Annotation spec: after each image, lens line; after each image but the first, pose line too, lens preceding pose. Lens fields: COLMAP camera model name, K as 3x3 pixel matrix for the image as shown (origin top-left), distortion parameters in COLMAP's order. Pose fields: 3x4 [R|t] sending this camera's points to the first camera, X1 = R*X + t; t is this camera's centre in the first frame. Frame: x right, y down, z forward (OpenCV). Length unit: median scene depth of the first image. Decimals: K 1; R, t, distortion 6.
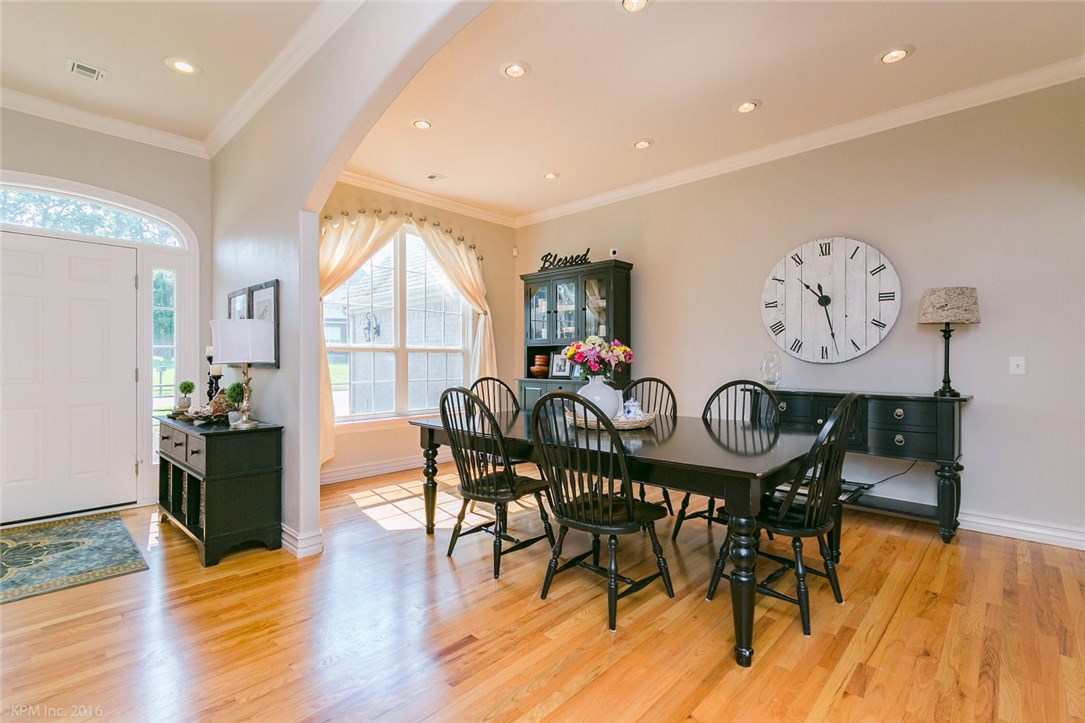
lens RADIAL K [[504.5, 0, 541.9], [0, 504.5, 356.8], [0, 0, 1]] dist [-0.000236, 0.000586]
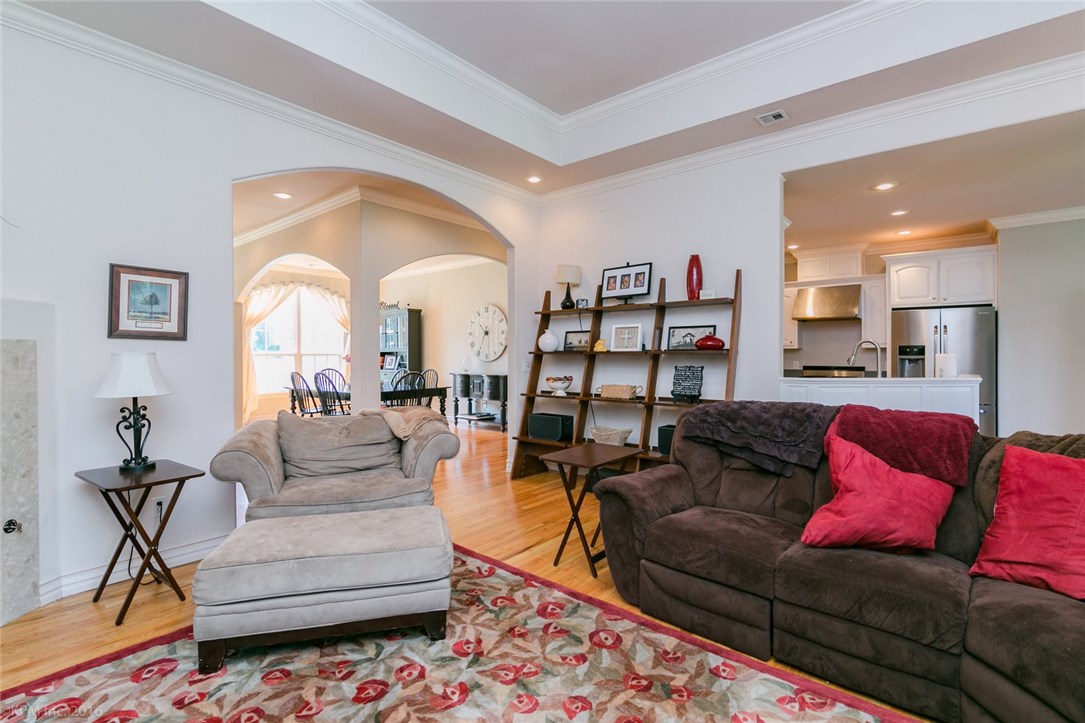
lens RADIAL K [[504.5, 0, 541.9], [0, 504.5, 356.8], [0, 0, 1]] dist [-0.000236, 0.000586]
pose [[0.998603, 0.002398, 0.052784, 0.550883], [-0.002670, 0.999983, 0.005087, -0.016379], [-0.052771, -0.005221, 0.998593, -0.957511]]
